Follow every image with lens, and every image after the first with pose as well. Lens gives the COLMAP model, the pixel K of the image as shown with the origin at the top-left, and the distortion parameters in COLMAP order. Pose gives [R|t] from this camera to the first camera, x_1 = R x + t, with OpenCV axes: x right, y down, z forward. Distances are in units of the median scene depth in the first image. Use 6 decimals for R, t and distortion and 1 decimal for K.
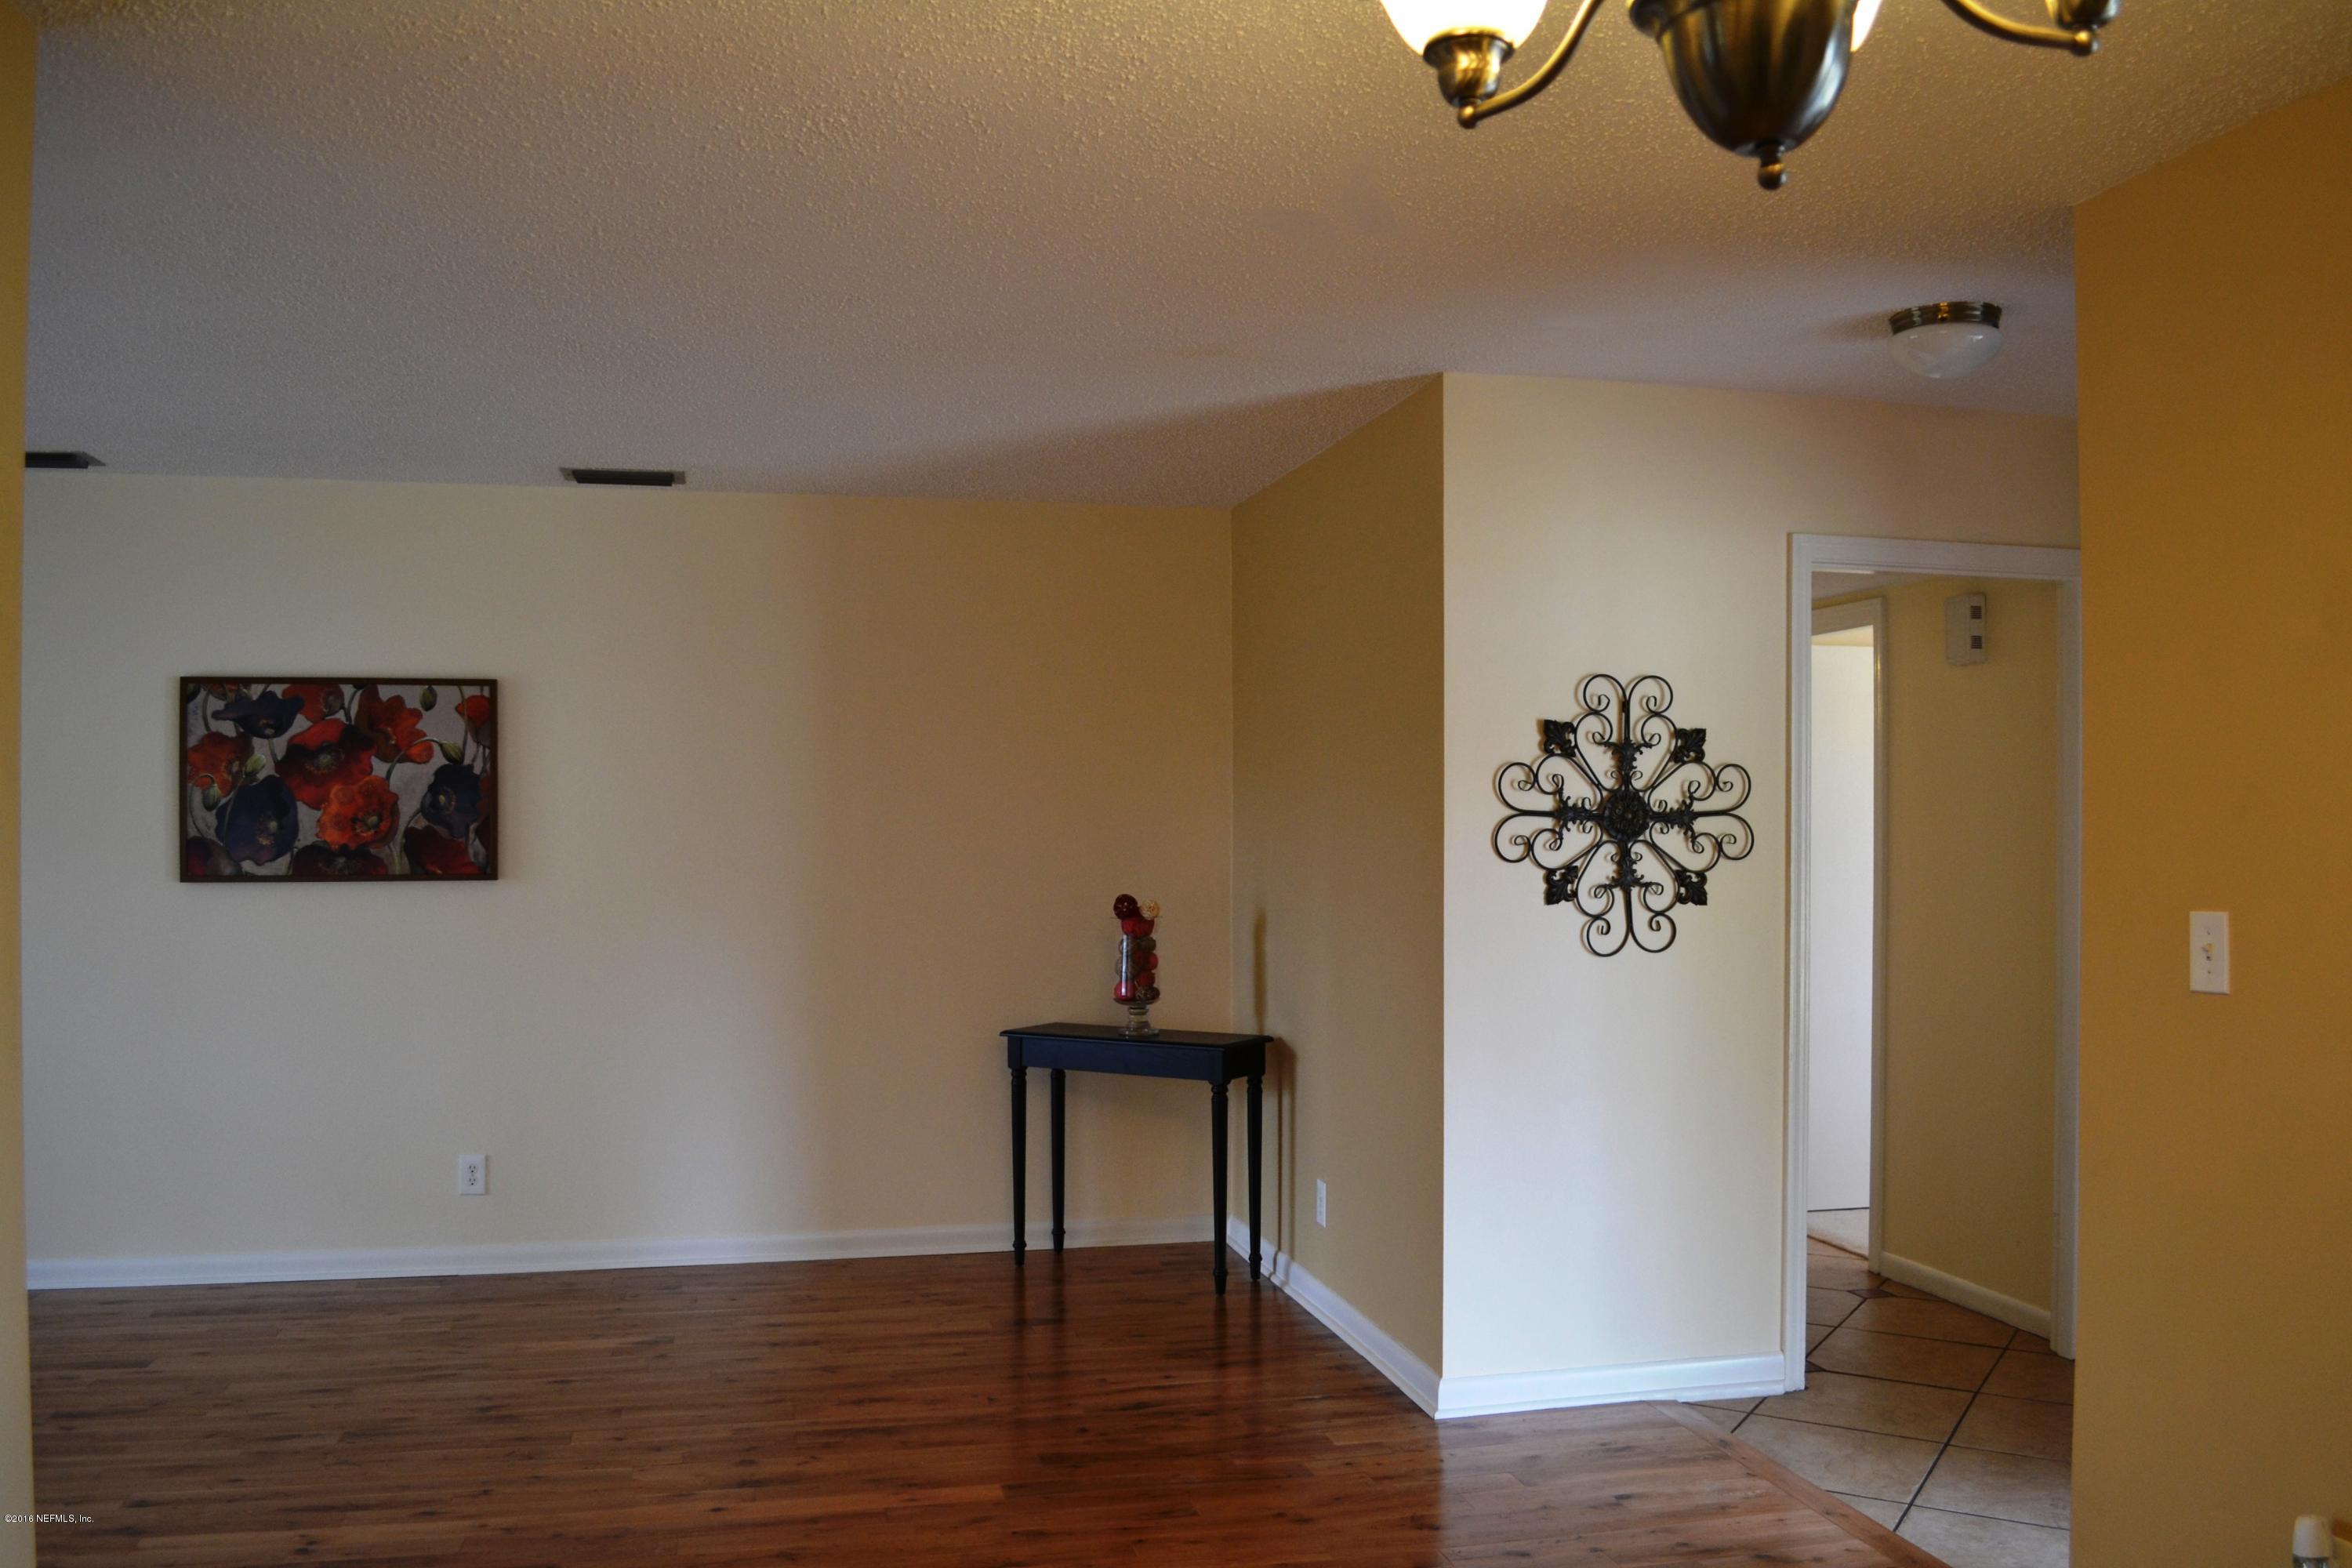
lens RADIAL K [[1874.8, 0, 1177.5], [0, 1874.8, 838.1], [0, 0, 1]] dist [-0.075609, 0.000897]
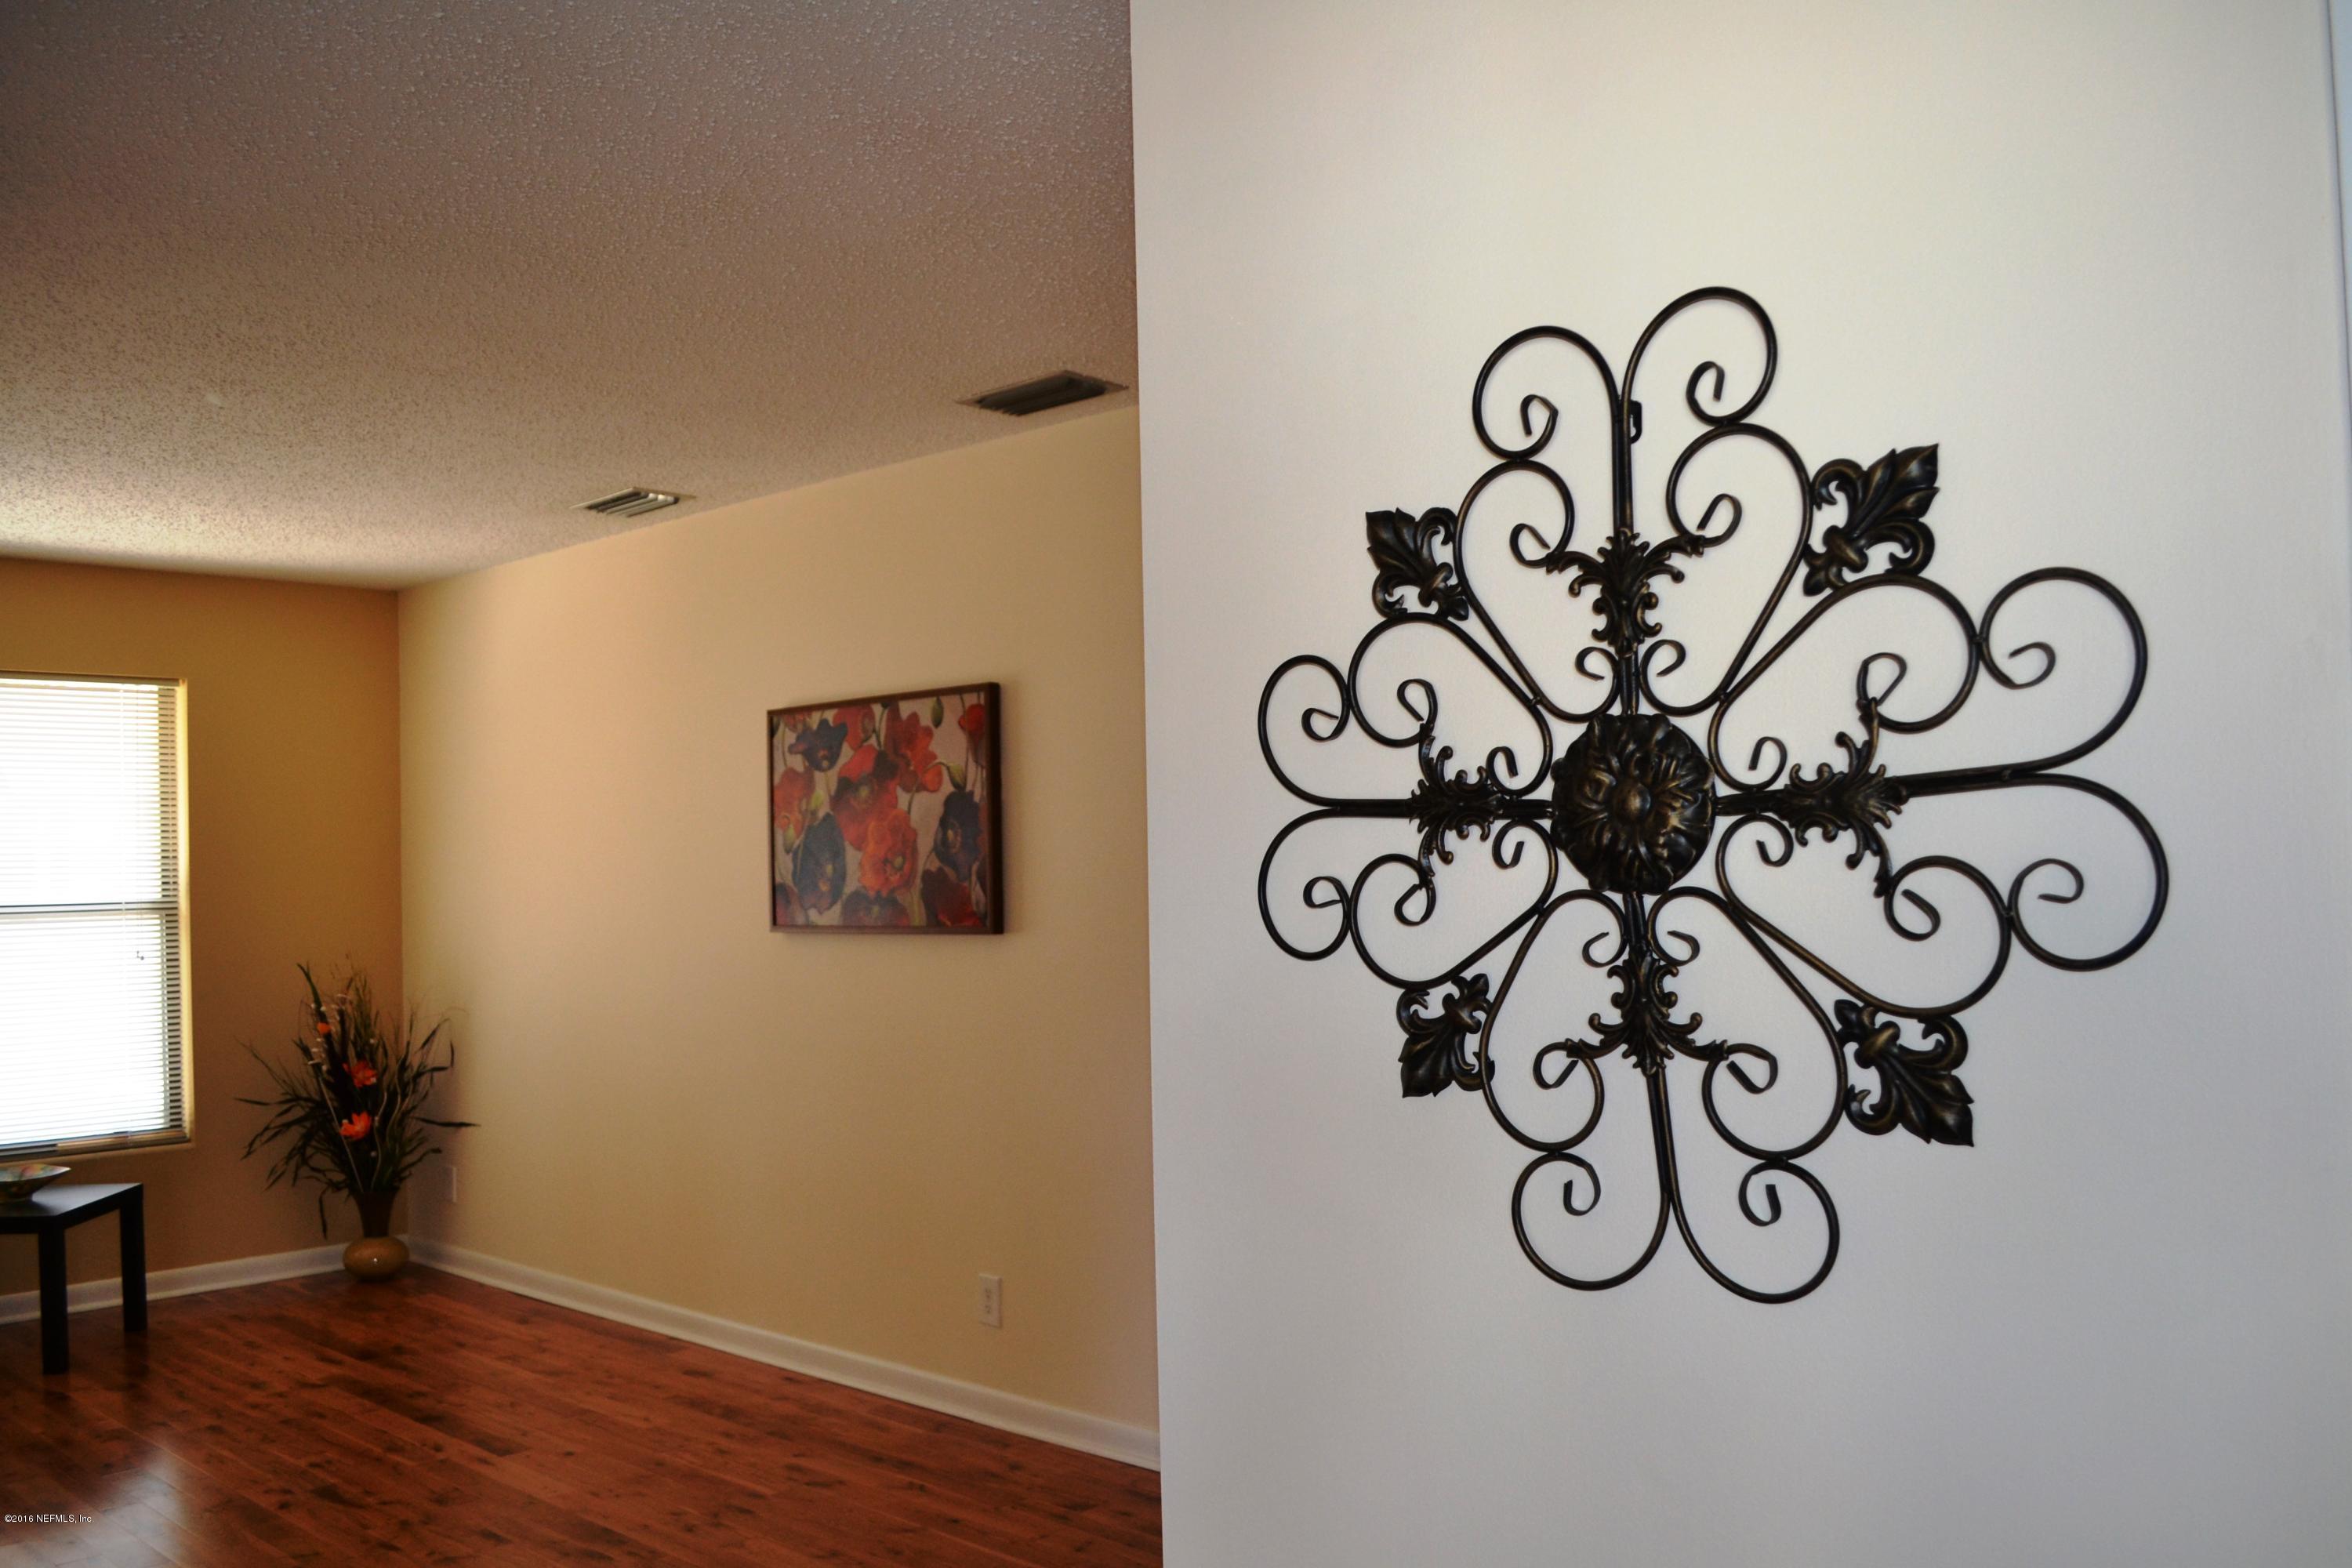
lens RADIAL K [[1874.8, 0, 1177.5], [0, 1874.8, 838.1], [0, 0, 1]] dist [-0.075609, 0.000897]
pose [[0.574685, -0.024573, -0.818005, 0.426847], [0.014446, 0.999698, -0.019883, -0.002022], [0.818247, -0.000390, 0.574867, 0.770855]]
